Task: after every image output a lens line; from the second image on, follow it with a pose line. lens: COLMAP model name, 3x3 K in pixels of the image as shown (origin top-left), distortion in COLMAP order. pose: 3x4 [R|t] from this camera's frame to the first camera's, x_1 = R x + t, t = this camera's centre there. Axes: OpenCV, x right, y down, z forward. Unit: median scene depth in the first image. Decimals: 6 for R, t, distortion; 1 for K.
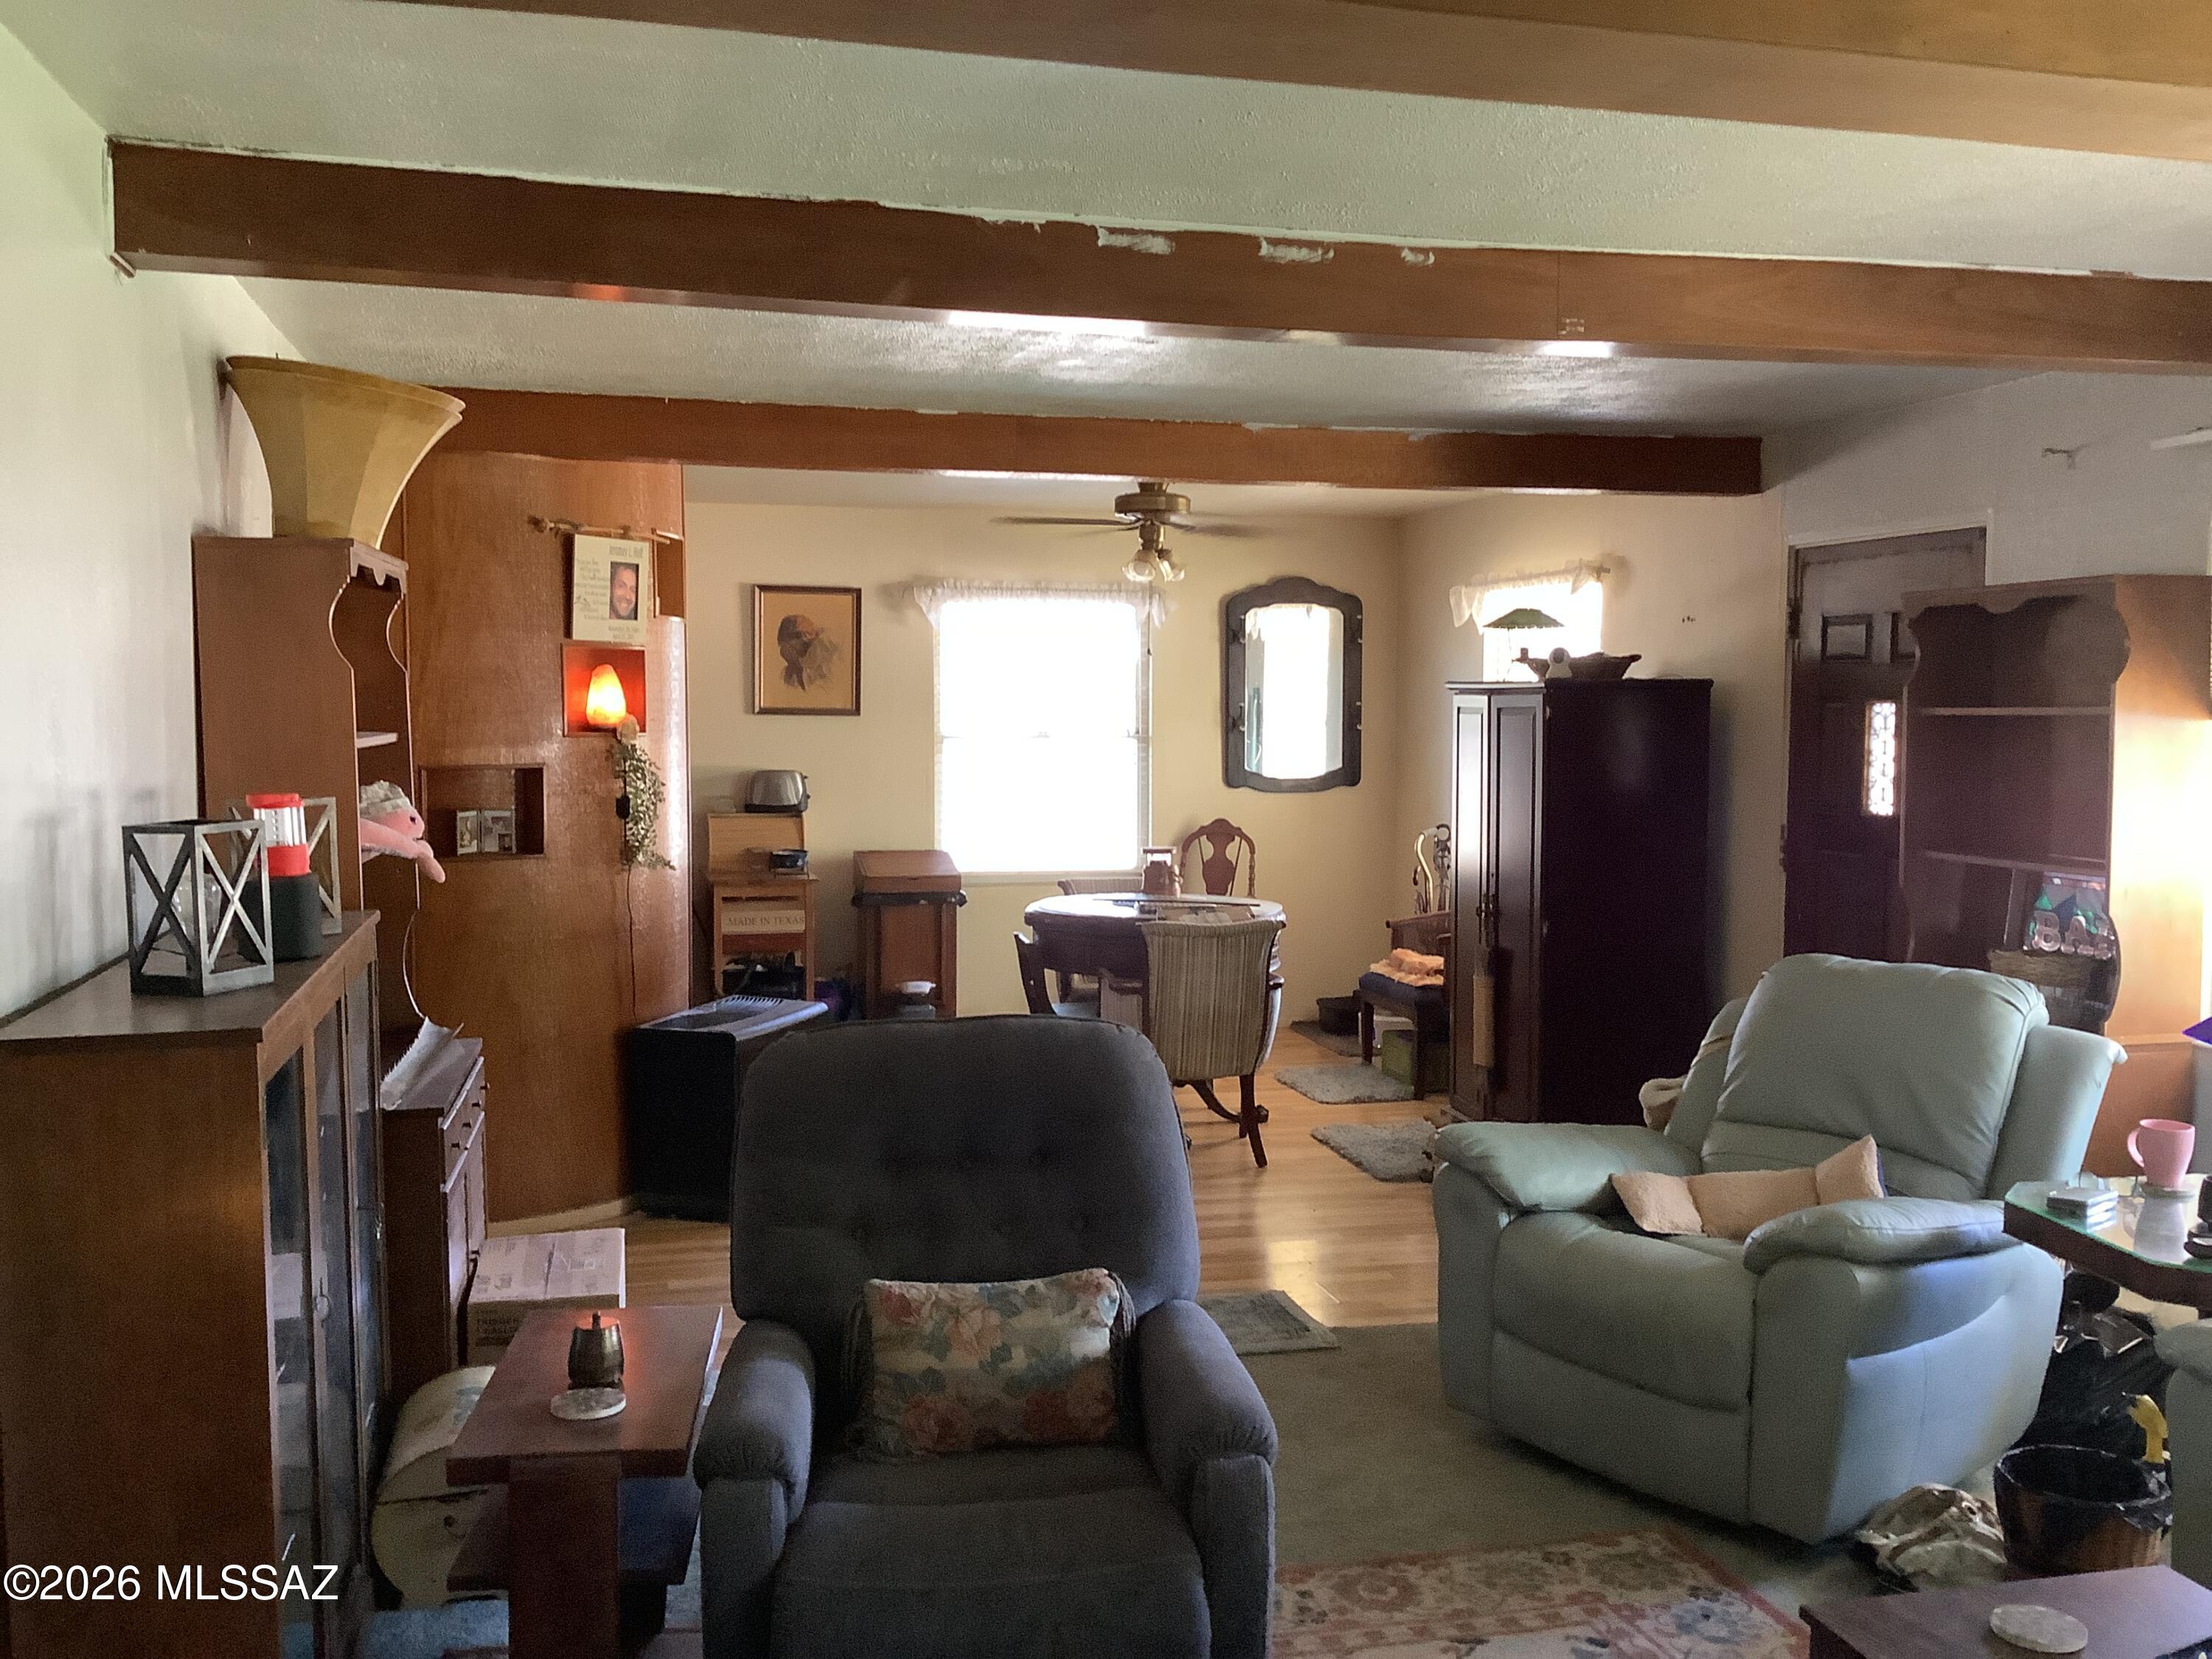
lens RADIAL K [[2051.0, 0, 1109.2], [0, 2051.0, 833.4], [0, 0, 1]] dist [0.036484, 0.000000]
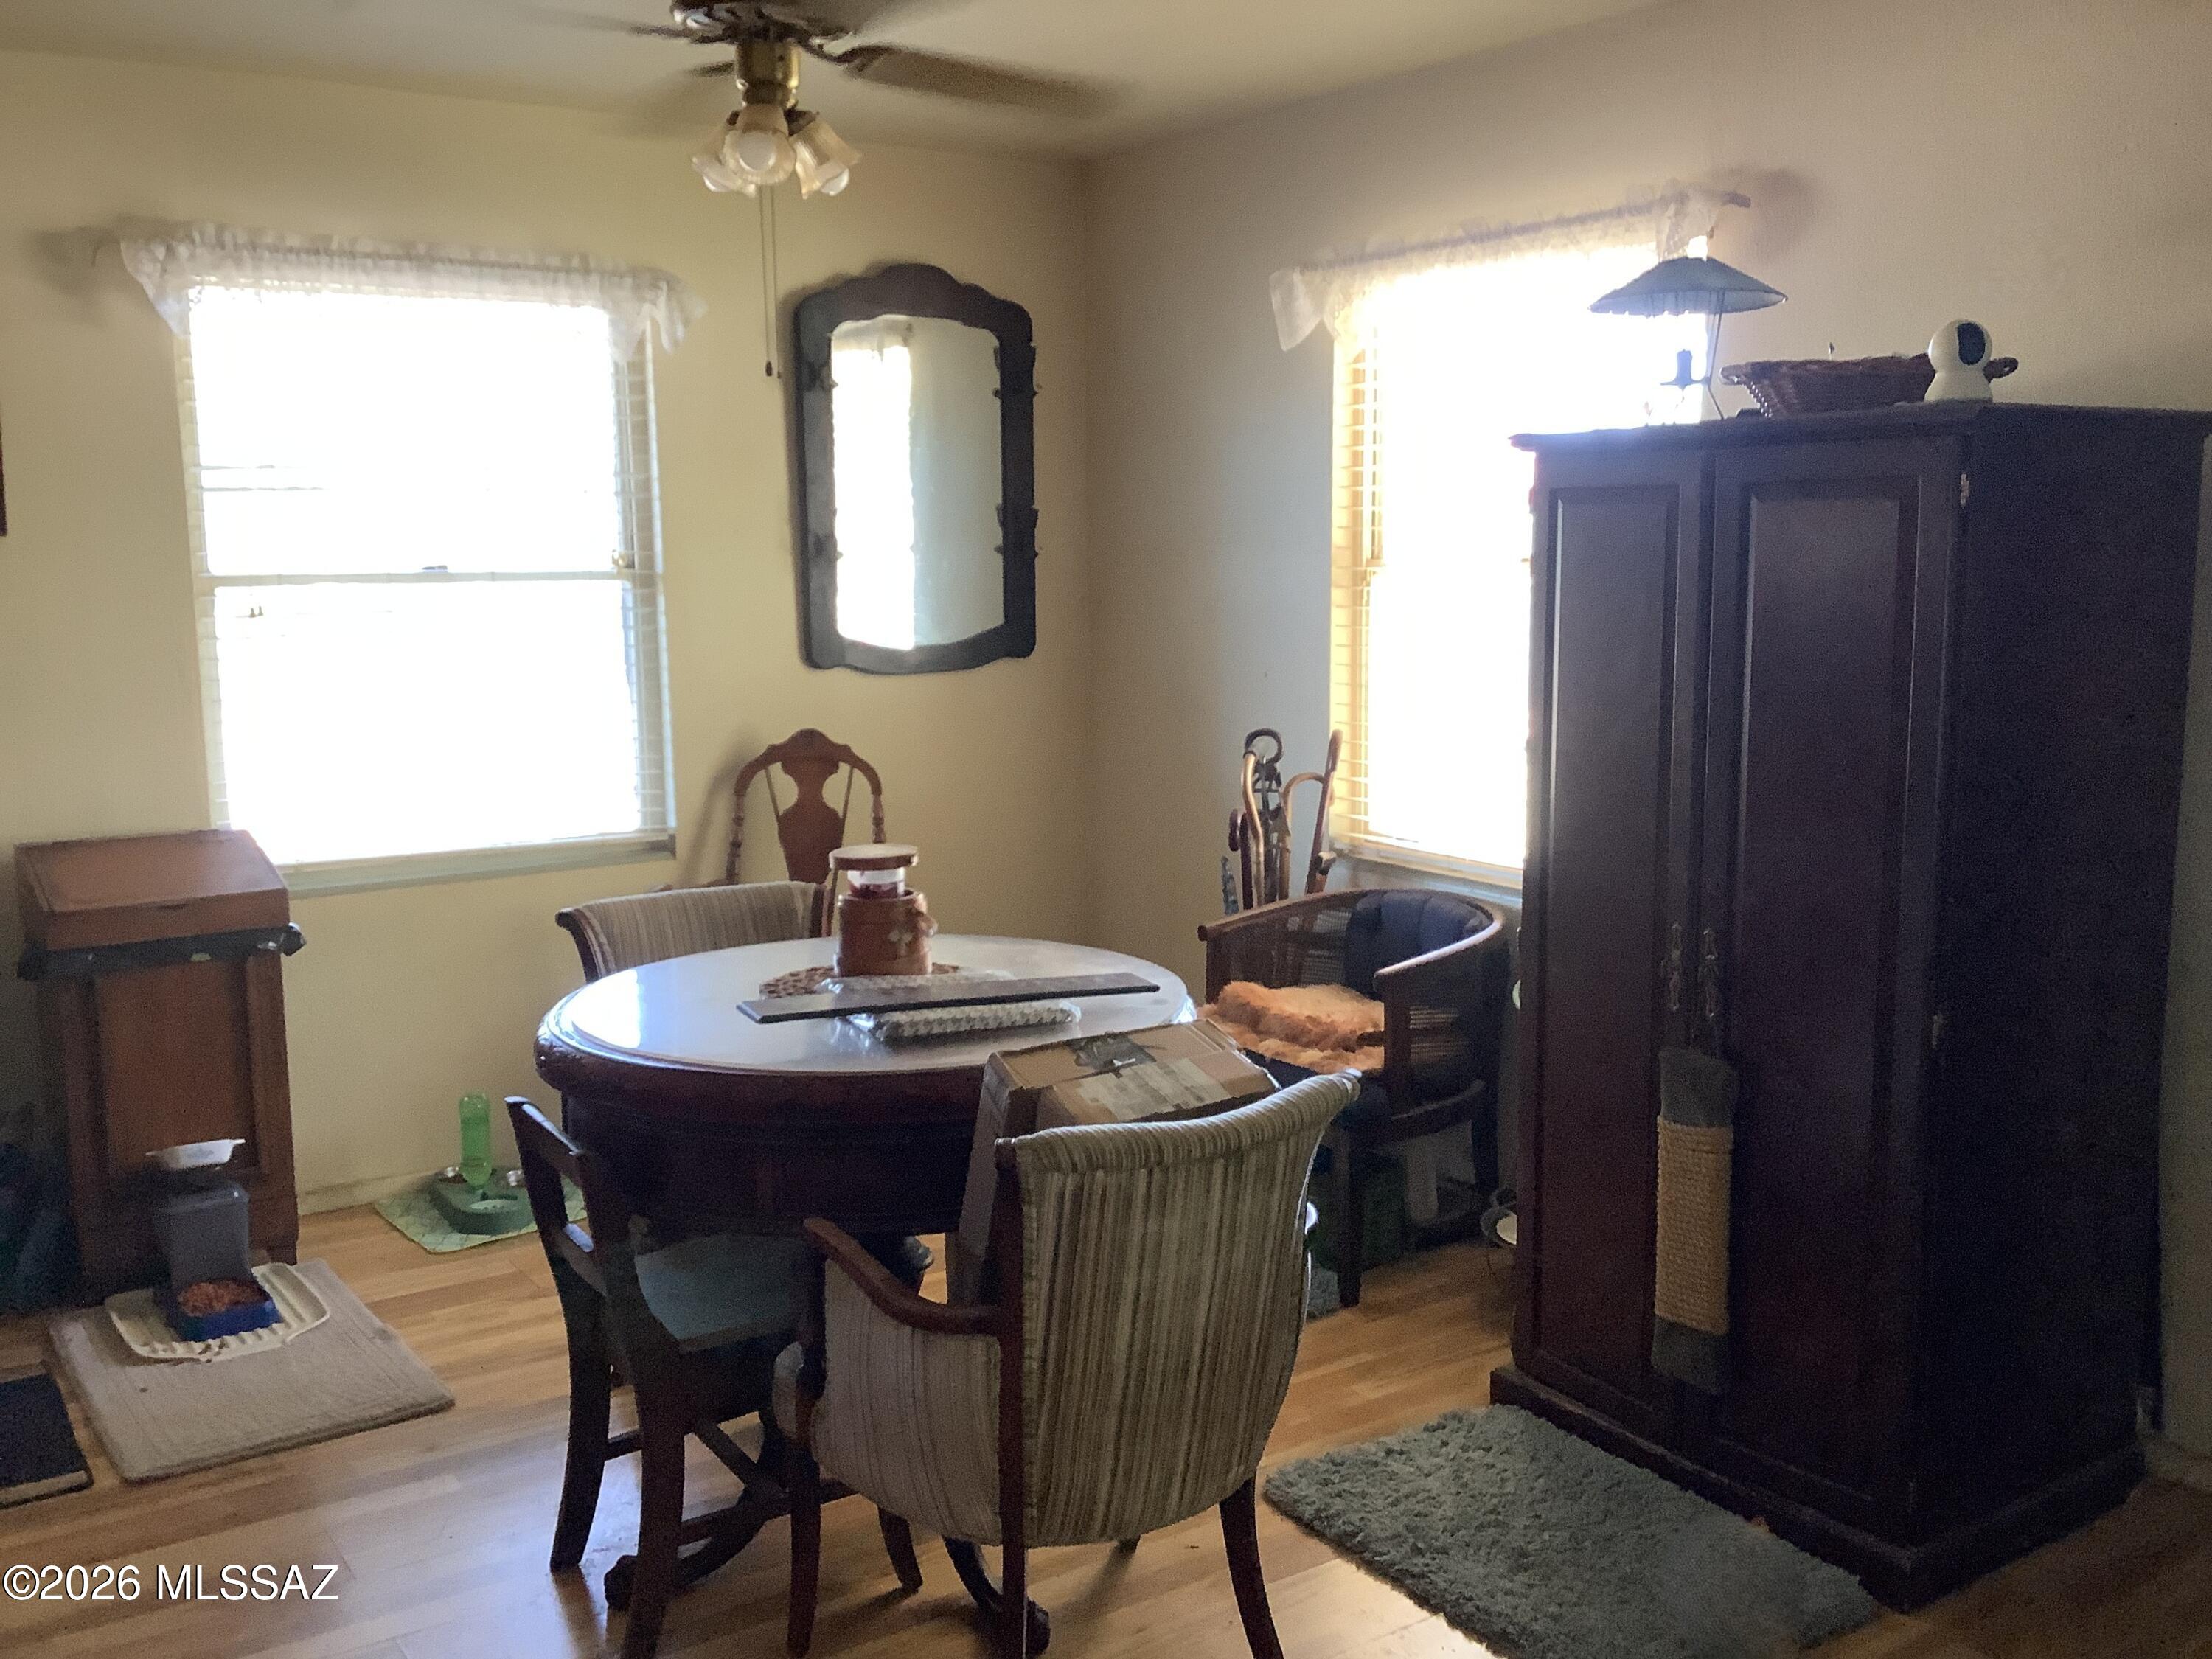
lens RADIAL K [[2051.0, 0, 1103.1], [0, 2051.0, 833.8], [0, 0, 1]] dist [0.036484, 0.000000]
pose [[0.936600, -0.060224, 0.345187, -0.058111], [0.032493, 0.995802, 0.085573, -0.023504], [-0.348892, -0.068932, 0.934624, 0.496781]]
